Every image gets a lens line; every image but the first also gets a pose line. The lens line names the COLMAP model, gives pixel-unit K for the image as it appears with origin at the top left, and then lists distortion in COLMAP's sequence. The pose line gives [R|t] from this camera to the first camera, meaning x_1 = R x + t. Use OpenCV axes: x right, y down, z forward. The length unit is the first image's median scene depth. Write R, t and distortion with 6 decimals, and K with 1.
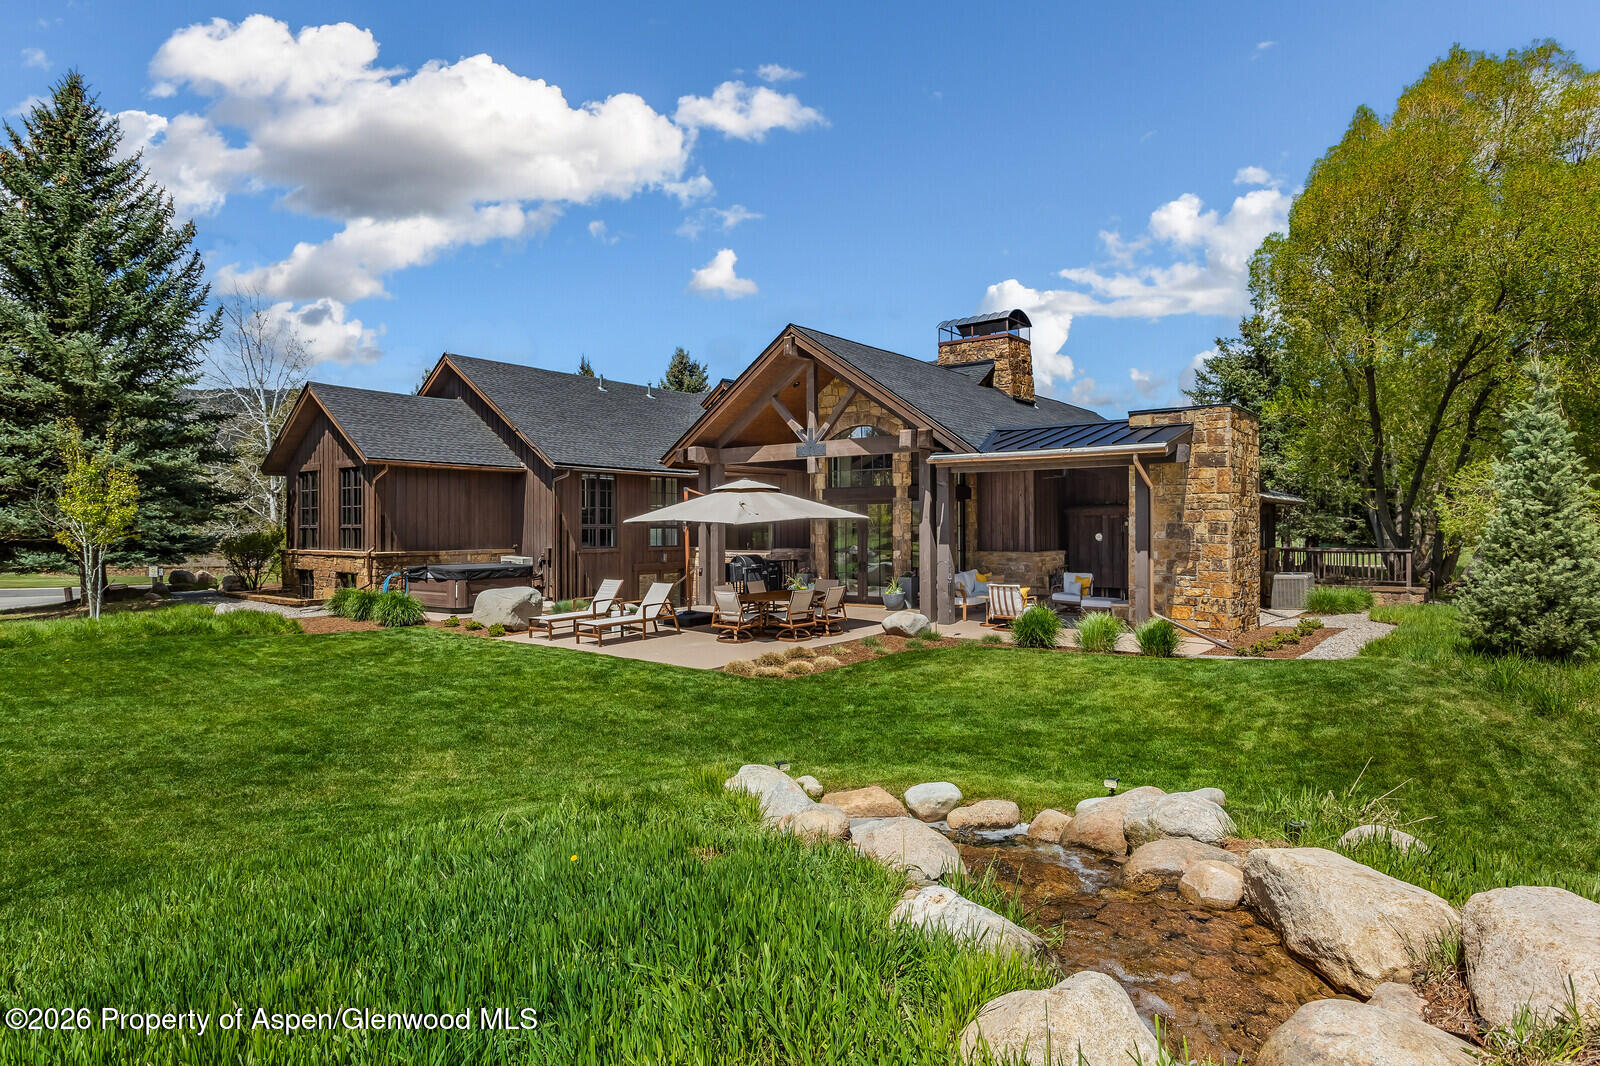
lens RADIAL K [[850.7, 0, 800.0], [0, 850.7, 533.0], [0, 0, 1]] dist [-0.000102, 0.001497]
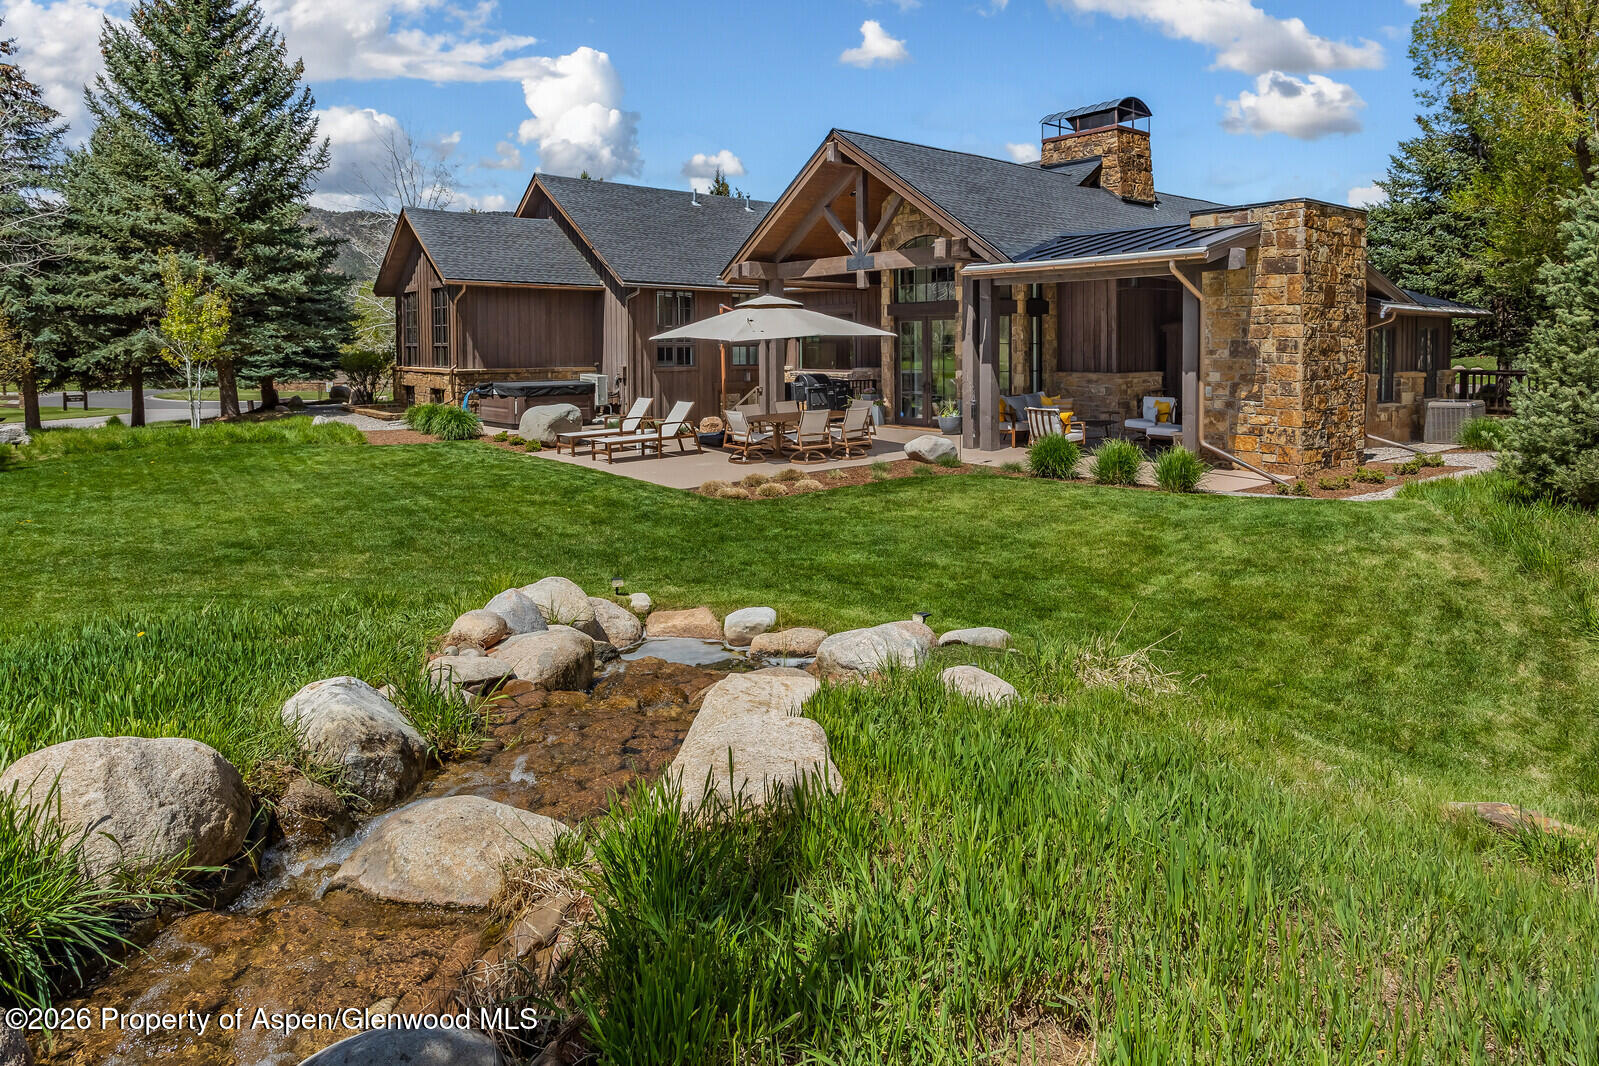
lens RADIAL K [[905.6, 0, 800.9], [0, 905.6, 388.5], [0, 0, 1]] dist [0.003076, 0.000380]
pose [[0.977344, 0.009787, -0.211428, 0.159798], [-0.001337, 0.999196, 0.040073, 0.001139], [0.211651, -0.038883, 0.976572, 0.004435]]
